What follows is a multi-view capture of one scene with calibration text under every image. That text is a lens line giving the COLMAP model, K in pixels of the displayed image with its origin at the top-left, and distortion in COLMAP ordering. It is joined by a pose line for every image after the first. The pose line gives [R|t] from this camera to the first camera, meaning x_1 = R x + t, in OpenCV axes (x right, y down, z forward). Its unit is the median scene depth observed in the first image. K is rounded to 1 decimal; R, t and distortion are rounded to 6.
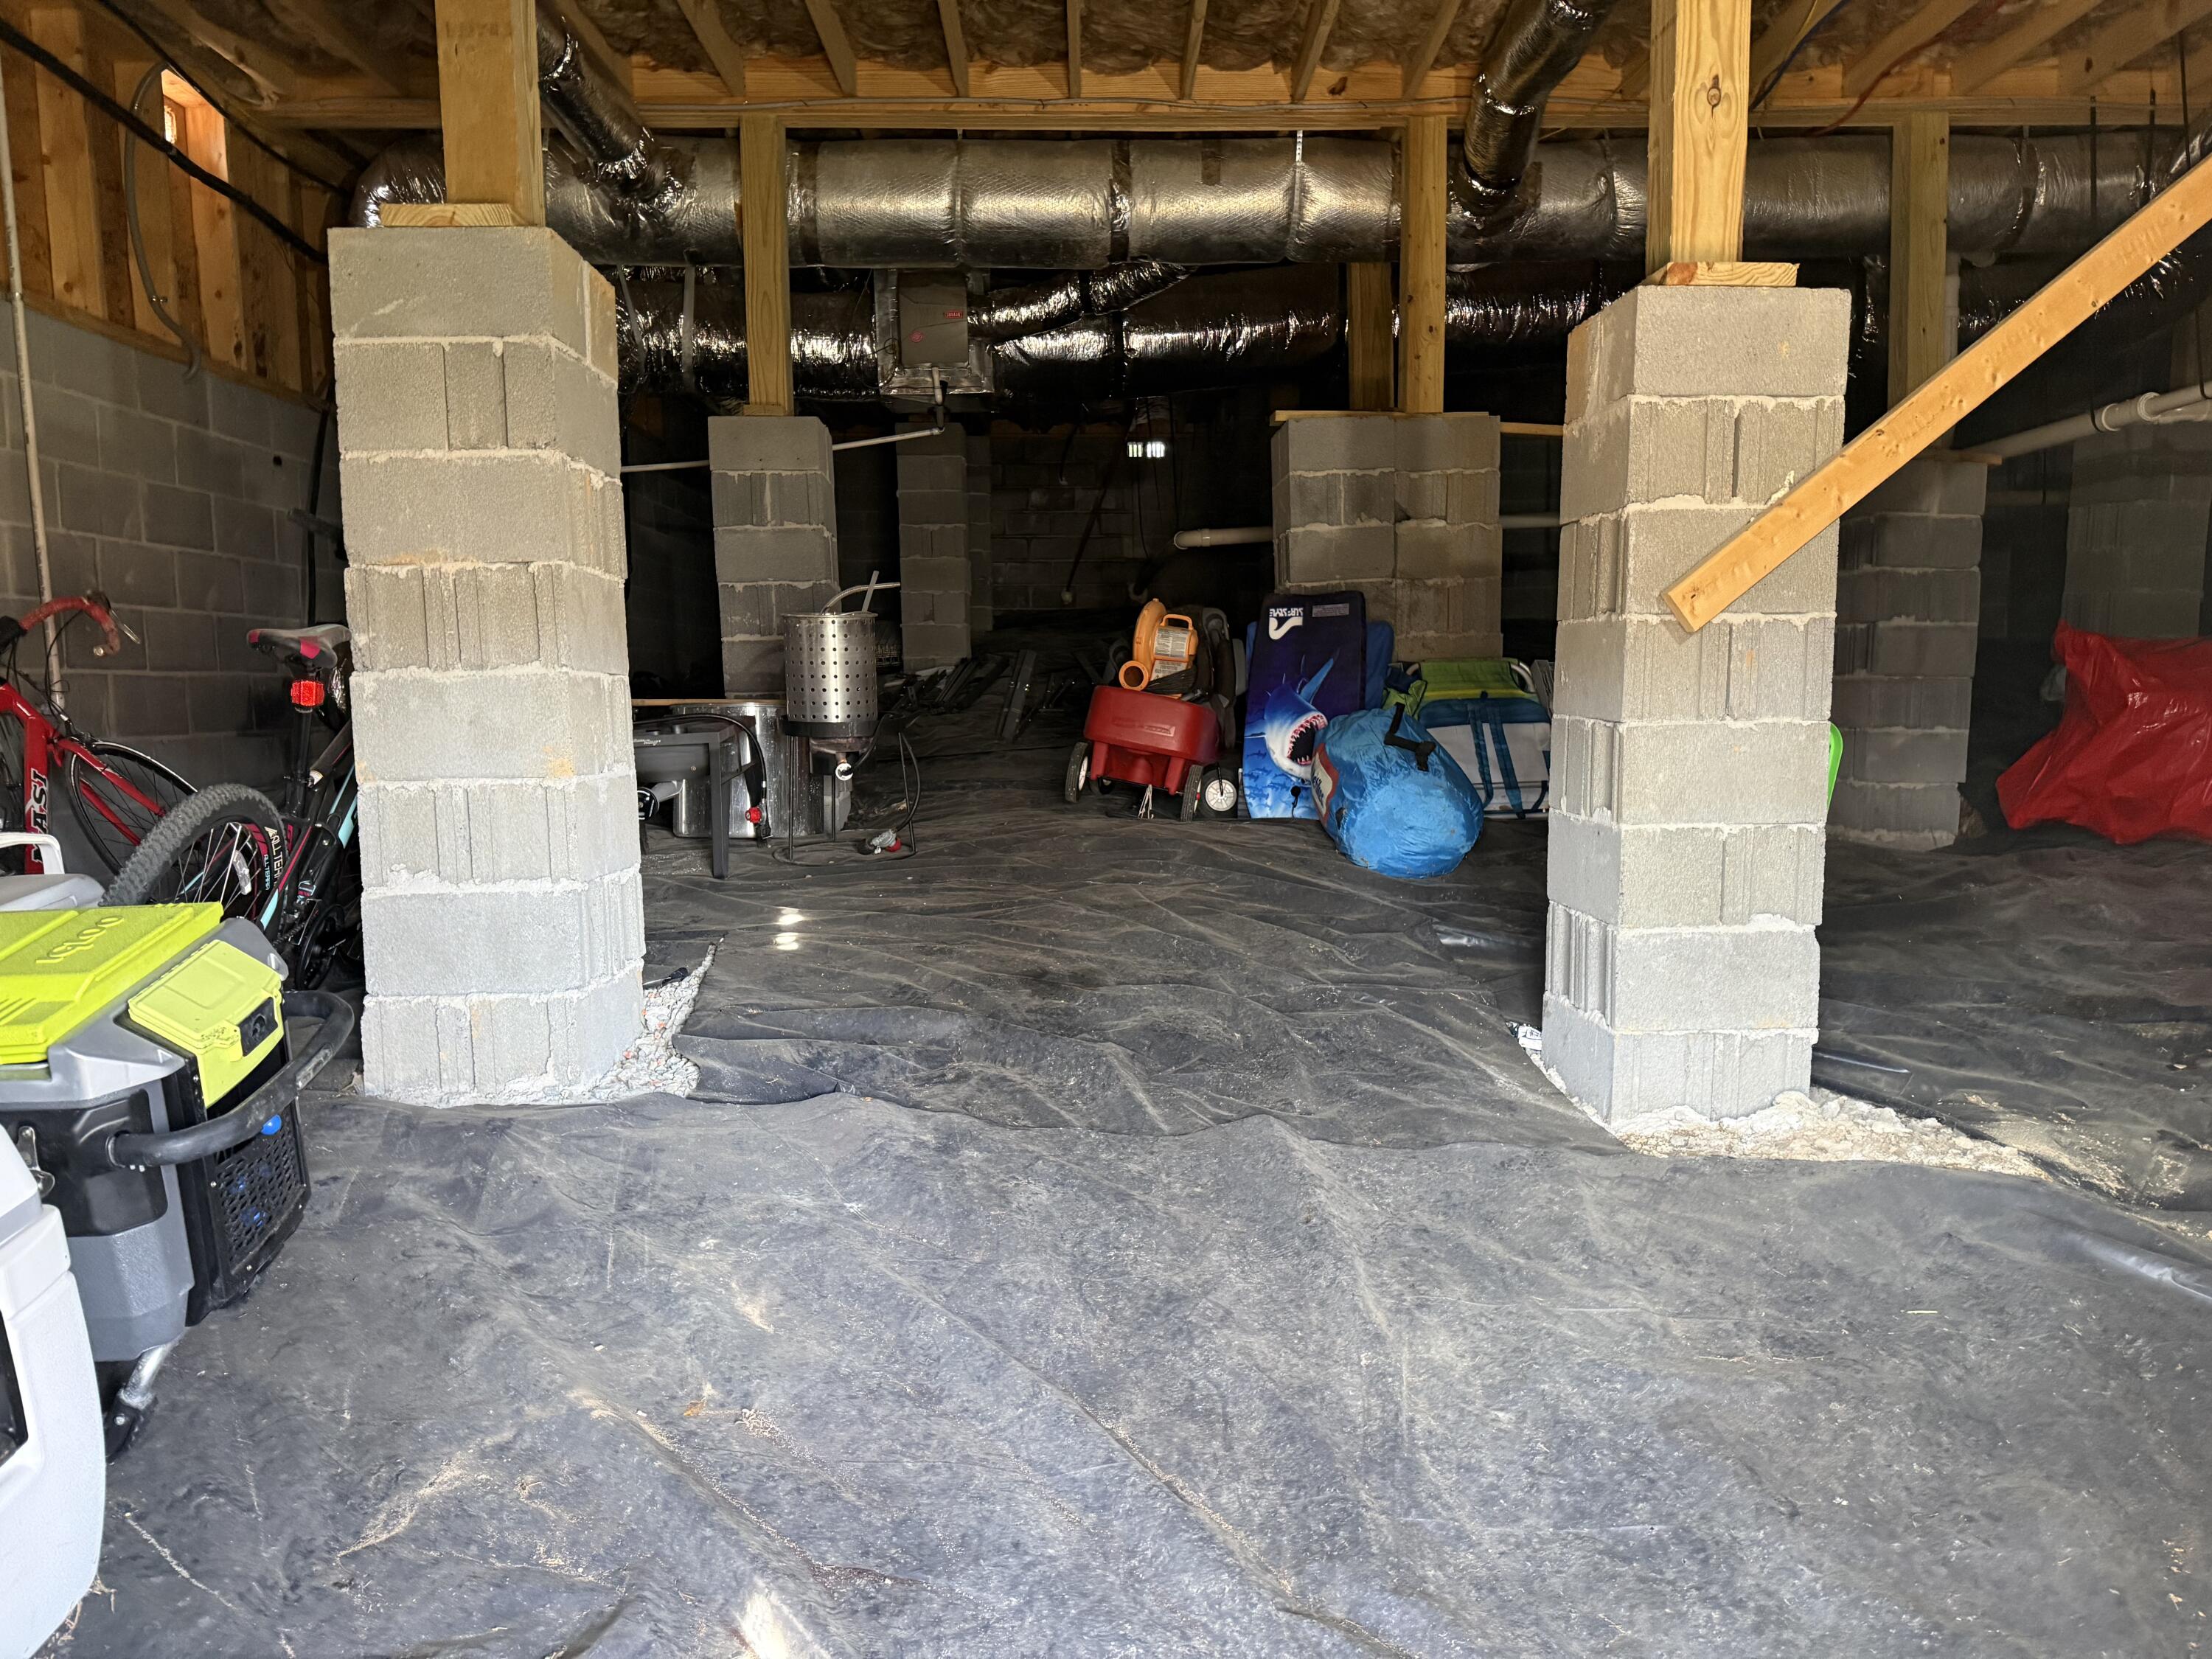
lens RADIAL K [[1558.9, 0, 1091.7], [0, 1558.9, 831.3], [0, 0, 1]] dist [0.034532, -0.046252]
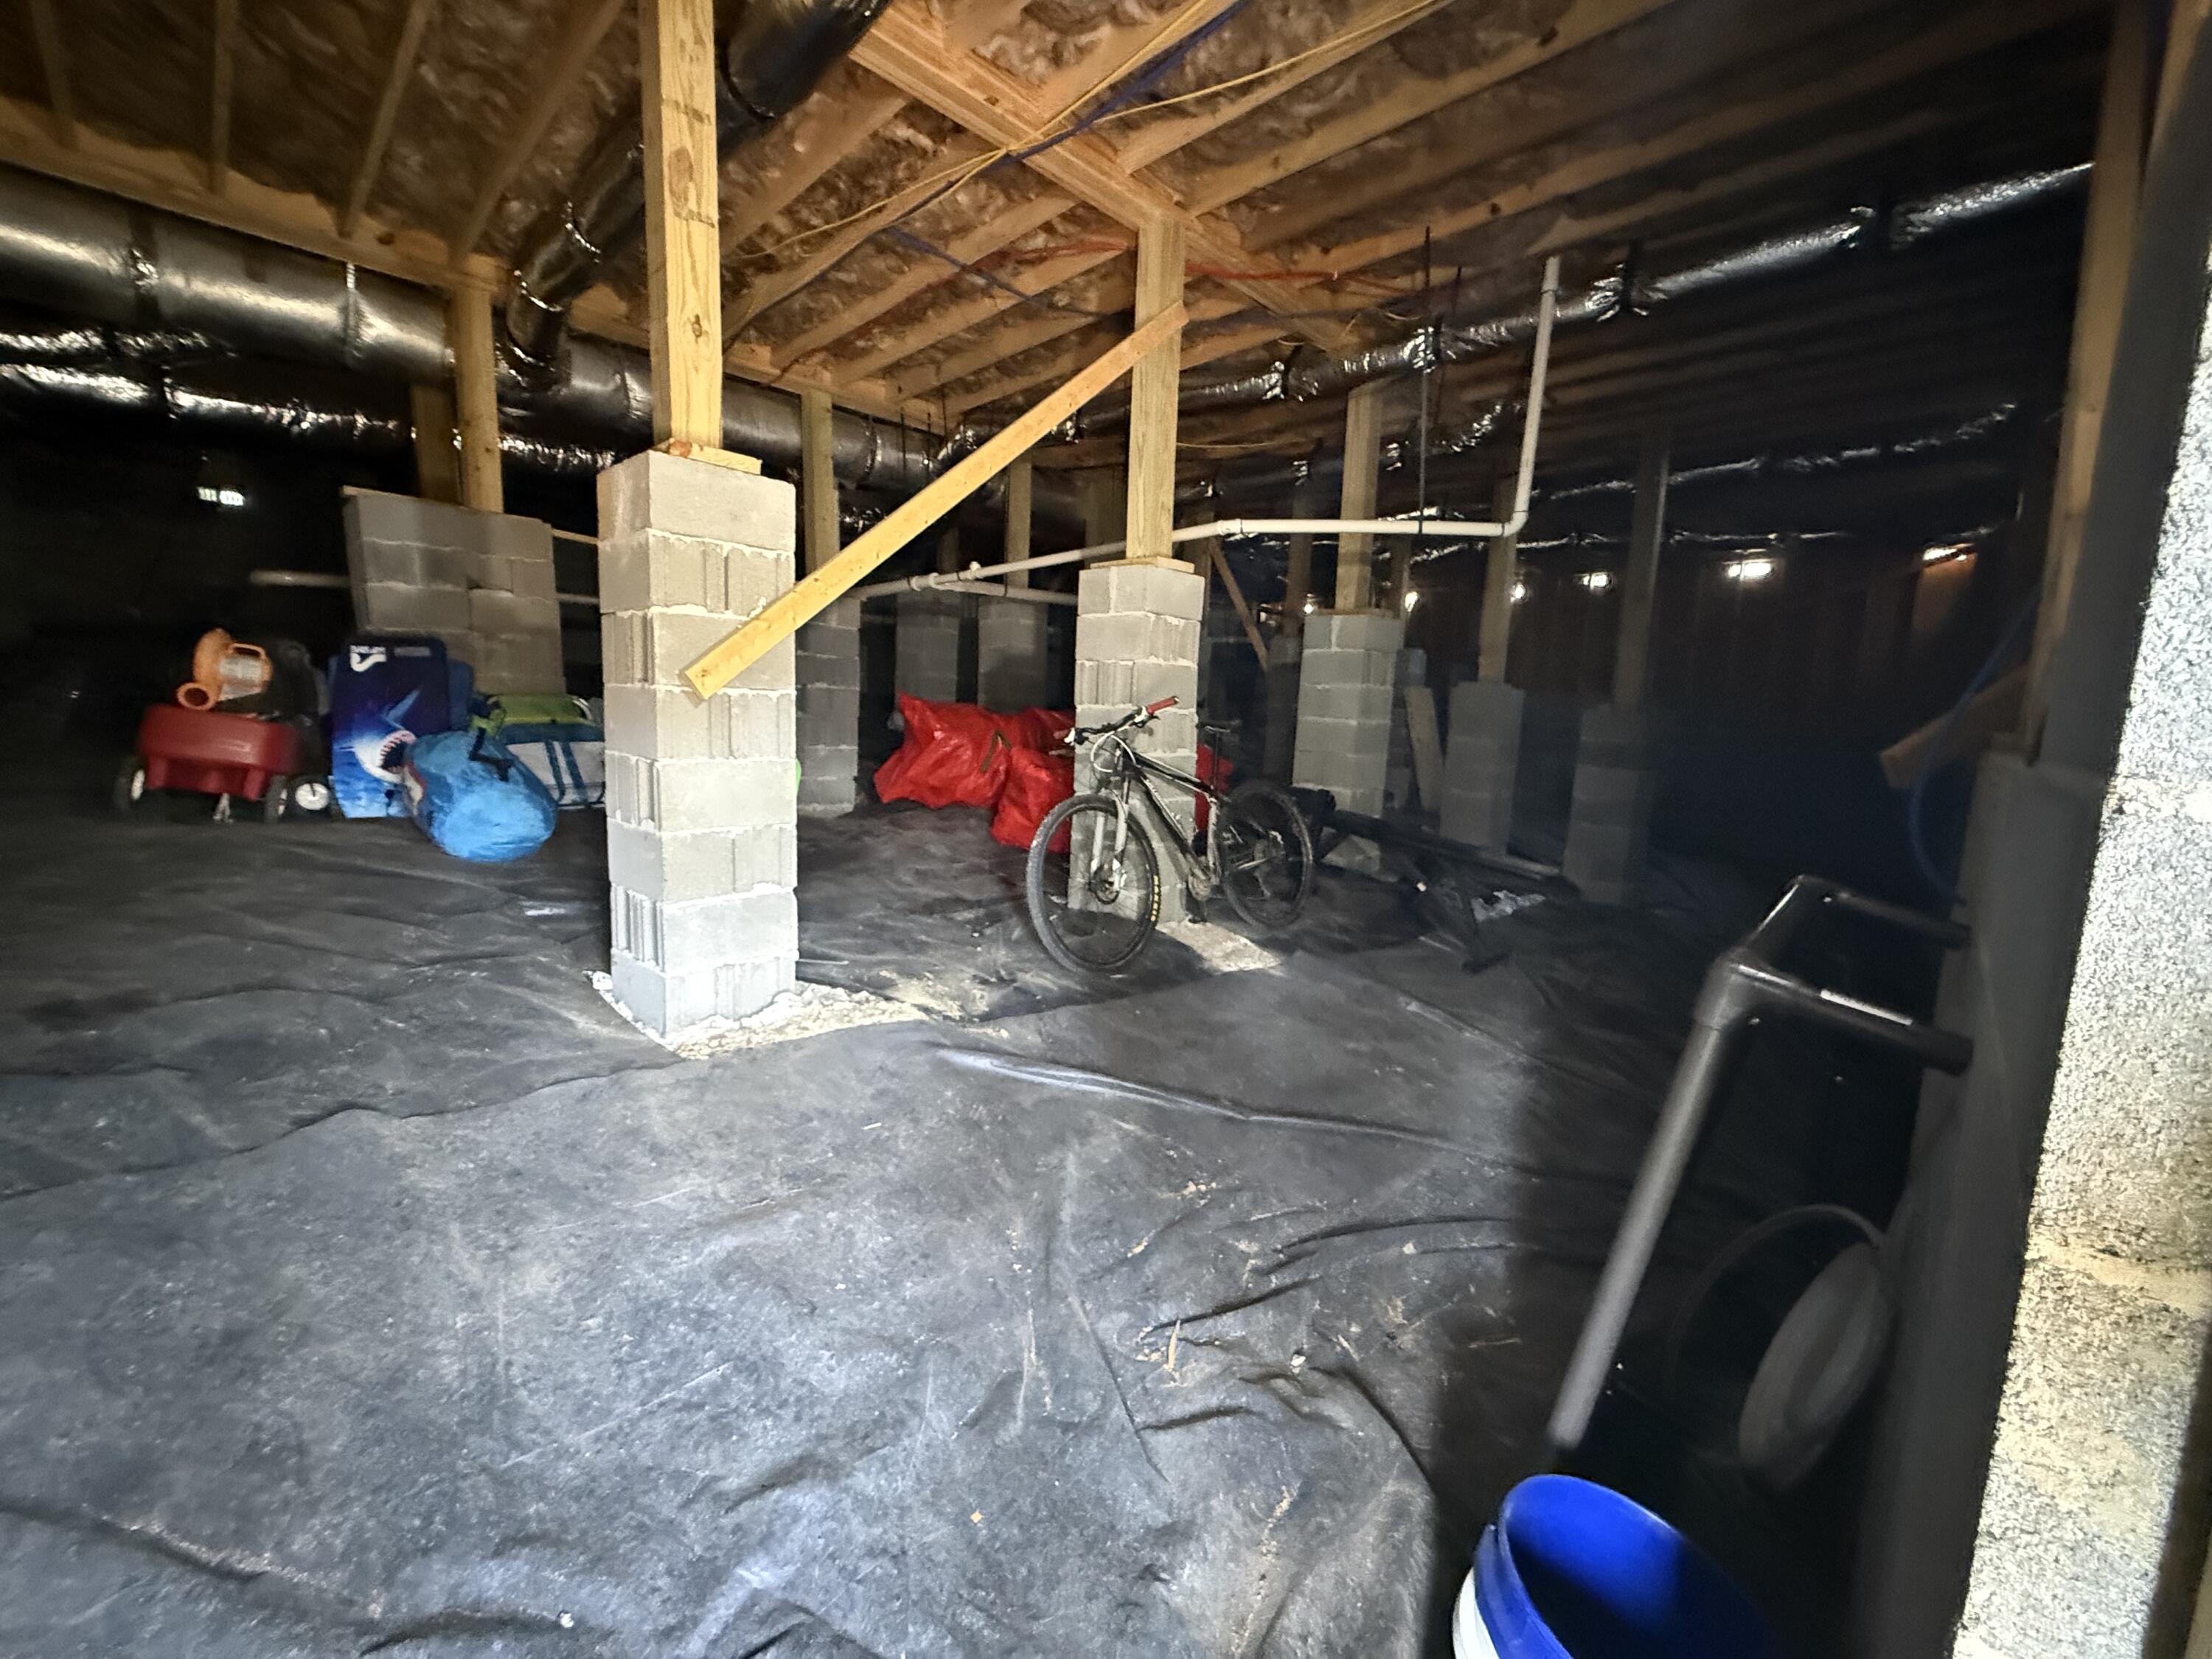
lens RADIAL K [[882.1, 0, 1103.6], [0, 882.1, 825.7], [0, 0, 1]] dist [0.006752, 0.000456]
pose [[0.701061, -0.064428, 0.710185, 0.037111], [0.032352, 0.997758, 0.058580, -0.035839], [-0.712367, -0.018092, 0.701574, 0.112198]]
